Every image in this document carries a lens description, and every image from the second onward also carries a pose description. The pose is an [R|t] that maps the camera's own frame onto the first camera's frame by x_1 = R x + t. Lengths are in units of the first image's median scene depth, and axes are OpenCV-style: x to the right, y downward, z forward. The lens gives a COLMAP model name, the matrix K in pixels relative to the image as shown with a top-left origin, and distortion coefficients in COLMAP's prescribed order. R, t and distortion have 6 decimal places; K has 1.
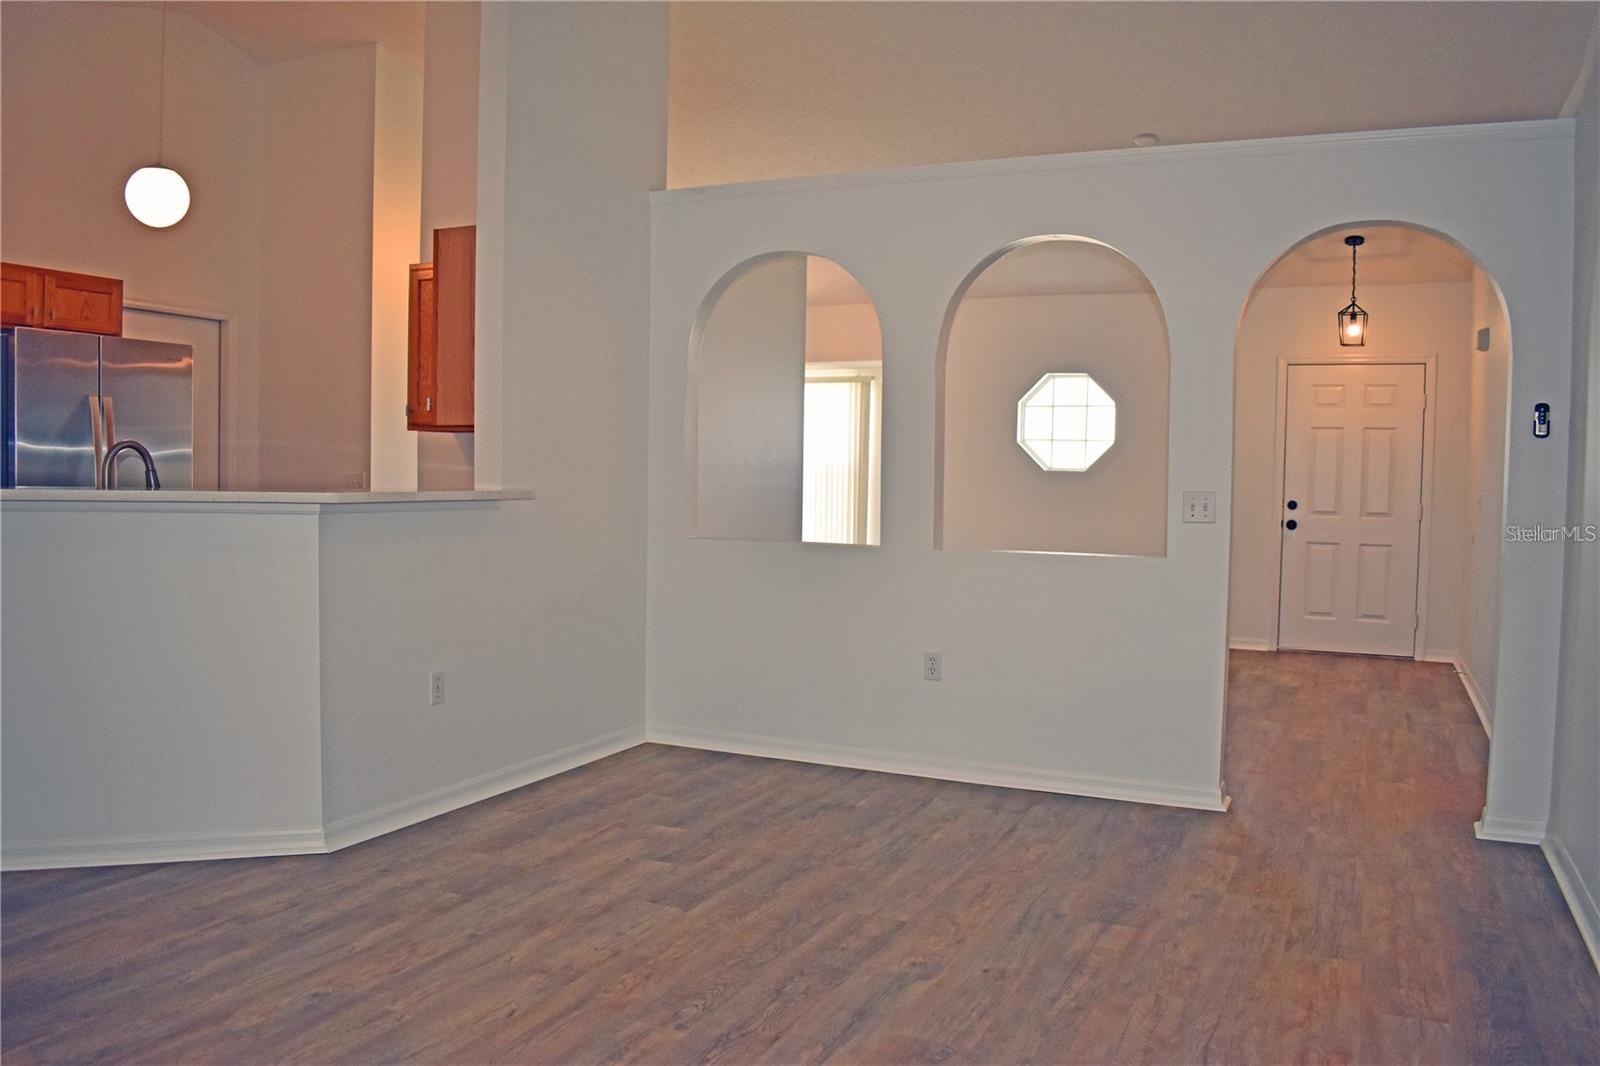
lens RADIAL K [[1244.8, 0, 800.0], [0, 1244.8, 533.0], [0, 0, 1]] dist [-0.094799, 0.016516]
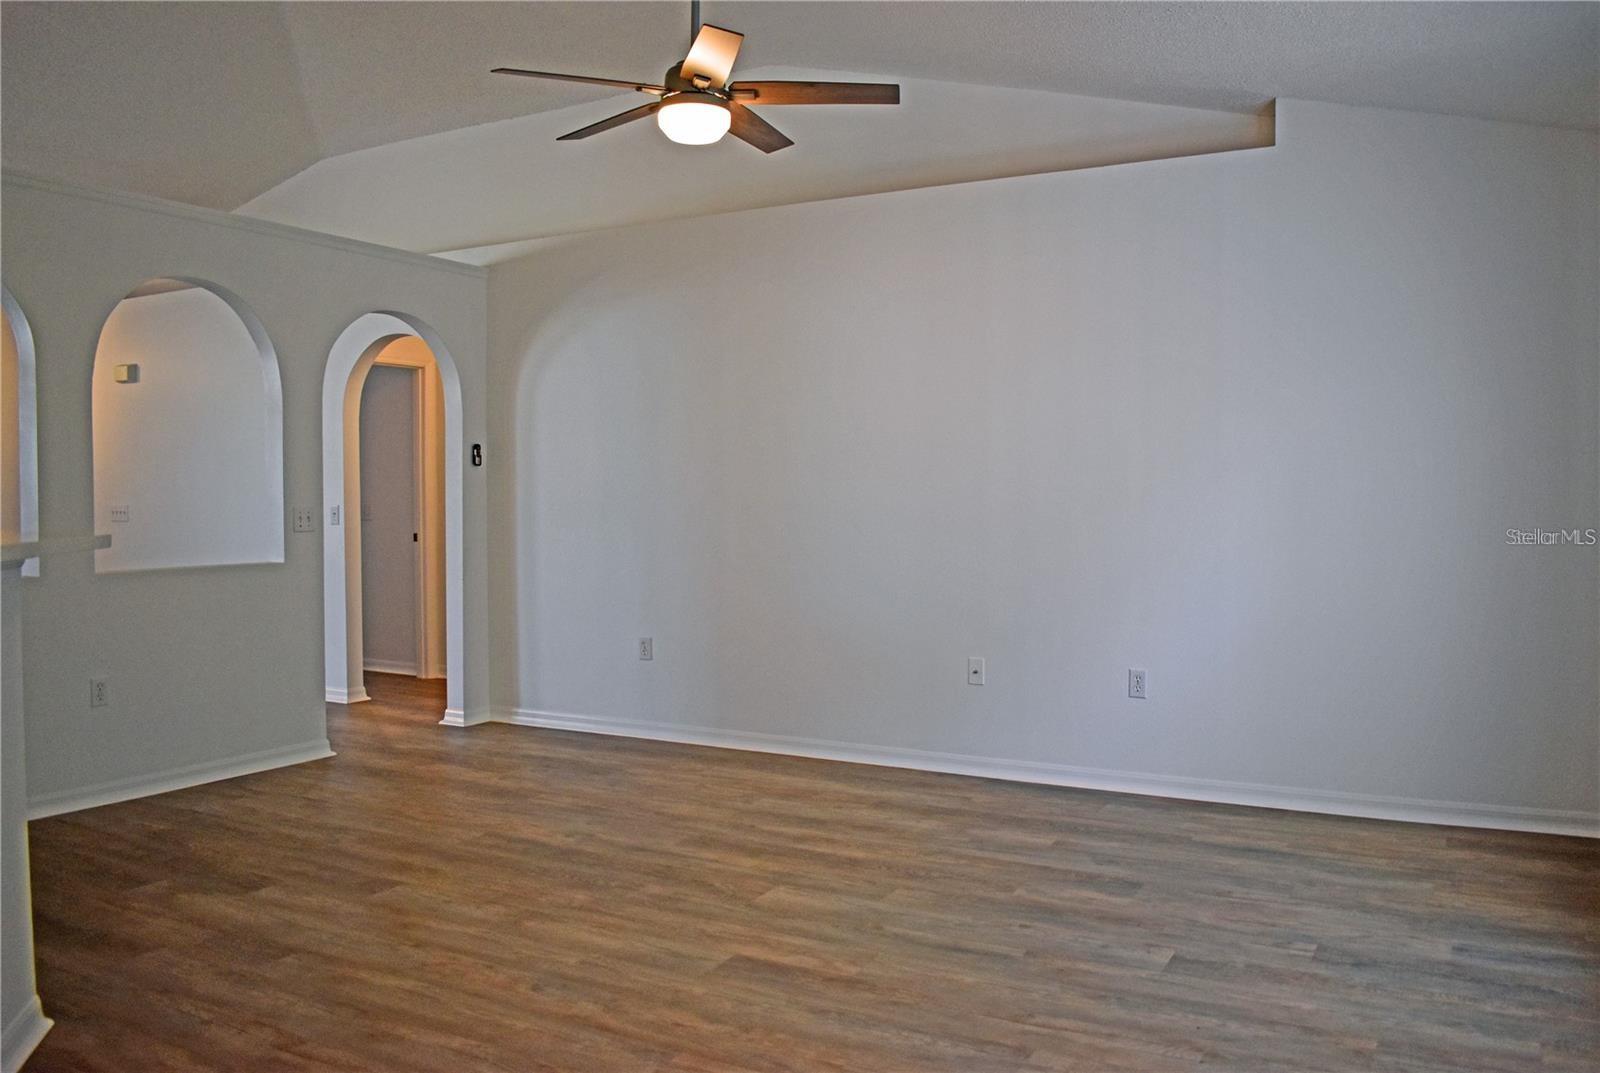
lens RADIAL K [[1244.8, 0, 800.0], [0, 1244.8, 536.5], [0, 0, 1]] dist [-0.094799, 0.016516]
pose [[0.078392, -0.050361, 0.995650, -1.108558], [0.050232, 0.997654, 0.046507, -0.045088], [-0.995656, 0.046368, 0.080738, 0.505018]]
